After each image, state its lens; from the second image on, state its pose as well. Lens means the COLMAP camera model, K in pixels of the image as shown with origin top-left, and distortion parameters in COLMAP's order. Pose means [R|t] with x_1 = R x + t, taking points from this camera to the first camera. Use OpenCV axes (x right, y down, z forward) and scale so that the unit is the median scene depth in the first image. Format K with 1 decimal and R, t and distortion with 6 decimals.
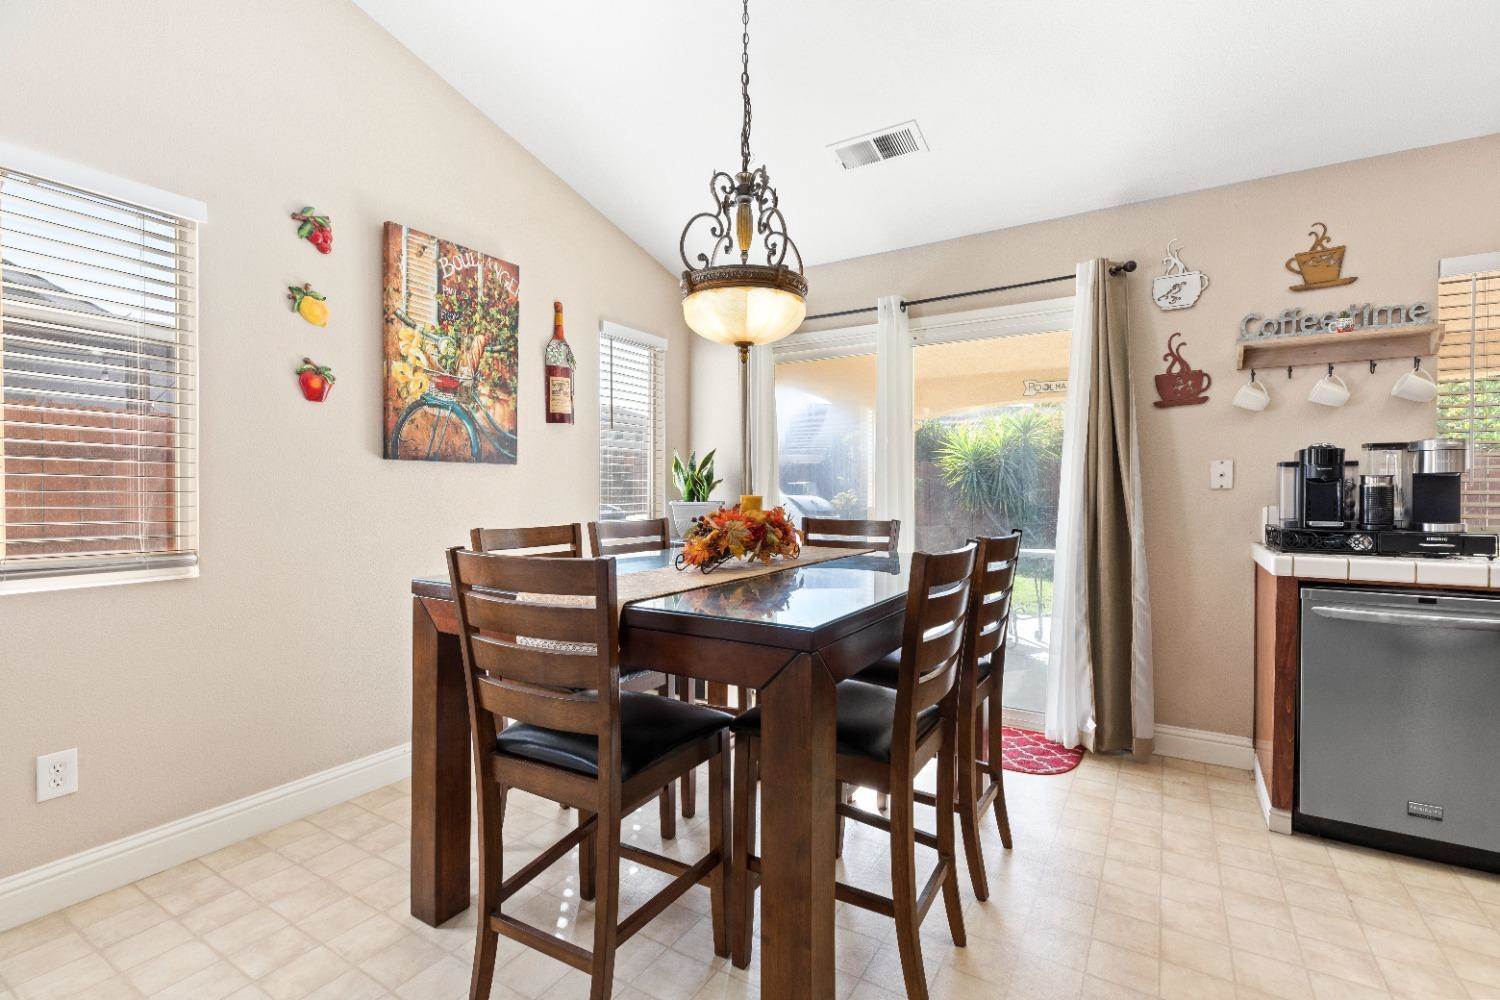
lens RADIAL K [[669.7, 0, 725.9], [0, 669.7, 497.0], [0, 0, 1]] dist [0.001518, -0.000029]
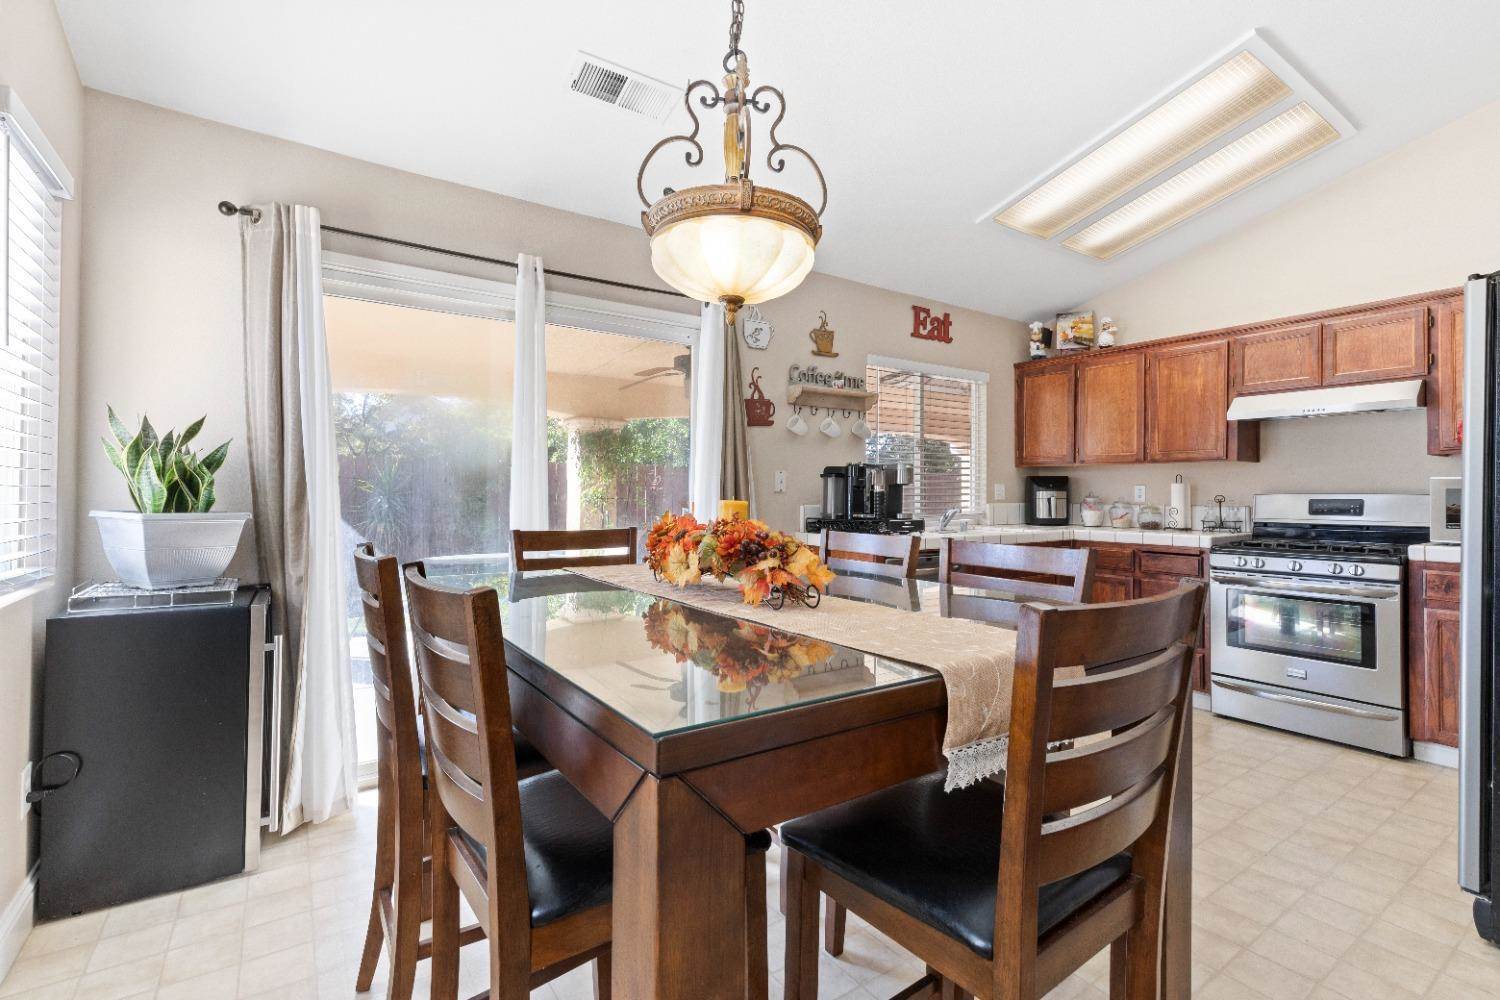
lens RADIAL K [[686.6, 0, 749.0], [0, 686.6, 490.3], [0, 0, 1]] dist [0.001928, 0.000027]
pose [[0.393963, 0.005308, 0.919111, -0.576550], [0.003881, 0.999965, -0.007439, -0.006857], [-0.919118, 0.006498, 0.393928, 0.579430]]
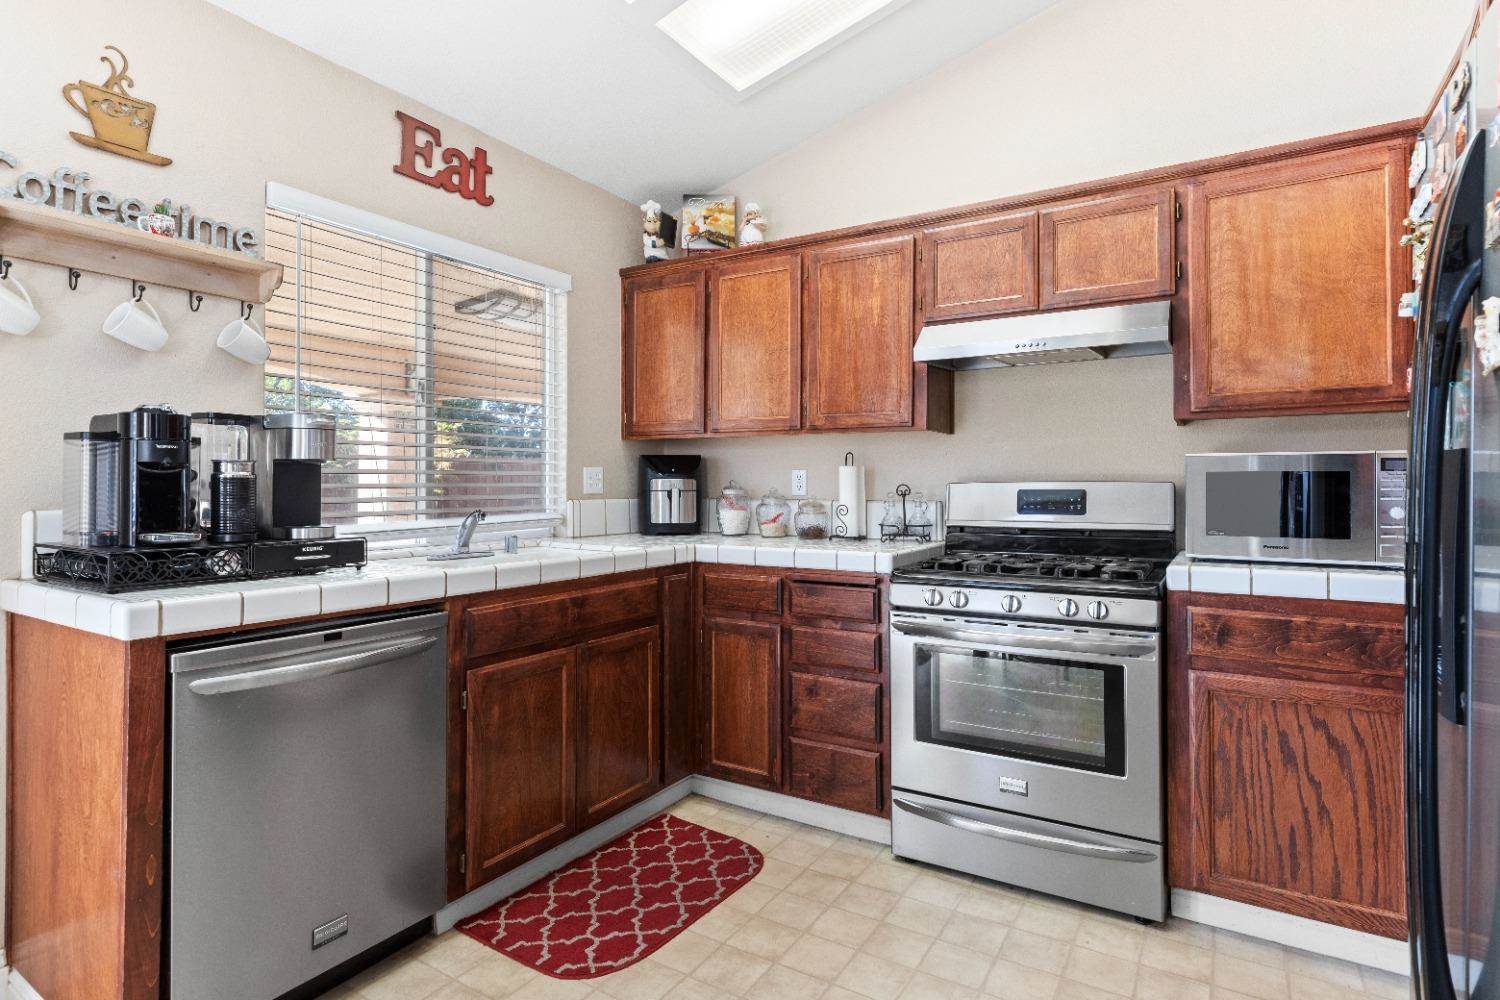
lens RADIAL K [[775.2, 0, 776.5], [0, 775.2, 482.0], [0, 0, 1]] dist [0.001582, 0.000655]
pose [[-0.037725, 0.006107, 0.999270, 0.156322], [0.007865, 0.999952, -0.005814, -0.001494], [-0.999257, 0.007640, -0.037771, 0.439078]]
